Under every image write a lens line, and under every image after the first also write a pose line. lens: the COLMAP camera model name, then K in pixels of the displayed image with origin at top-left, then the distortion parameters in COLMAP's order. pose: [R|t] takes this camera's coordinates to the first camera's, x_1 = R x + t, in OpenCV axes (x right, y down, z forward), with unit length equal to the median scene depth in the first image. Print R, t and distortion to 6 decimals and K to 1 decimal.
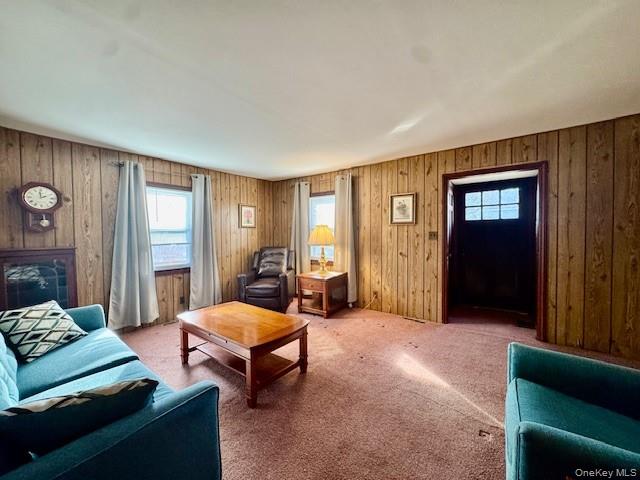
lens RADIAL K [[251.8, 0, 320.0], [0, 251.8, 240.0], [0, 0, 1]] dist [0.000625, -0.000056]
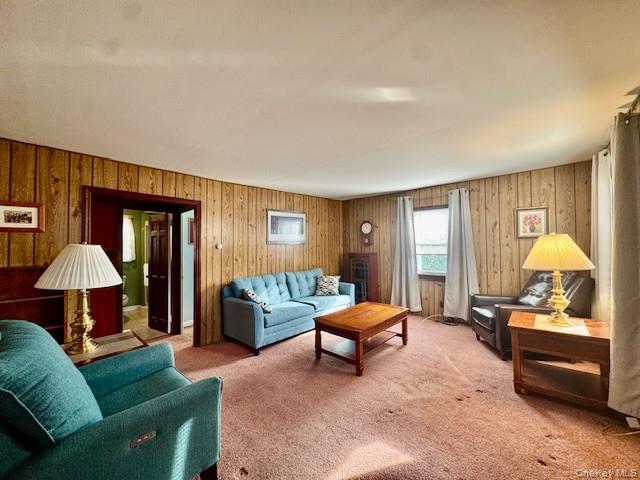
lens RADIAL K [[251.8, 0, 320.0], [0, 251.8, 240.0], [0, 0, 1]] dist [0.000625, -0.000056]
pose [[-0.088831, -0.007873, -0.996016, 0.669513], [-0.016088, 0.999850, -0.006468, -0.038777], [0.995917, 0.015449, -0.088944, 0.581677]]
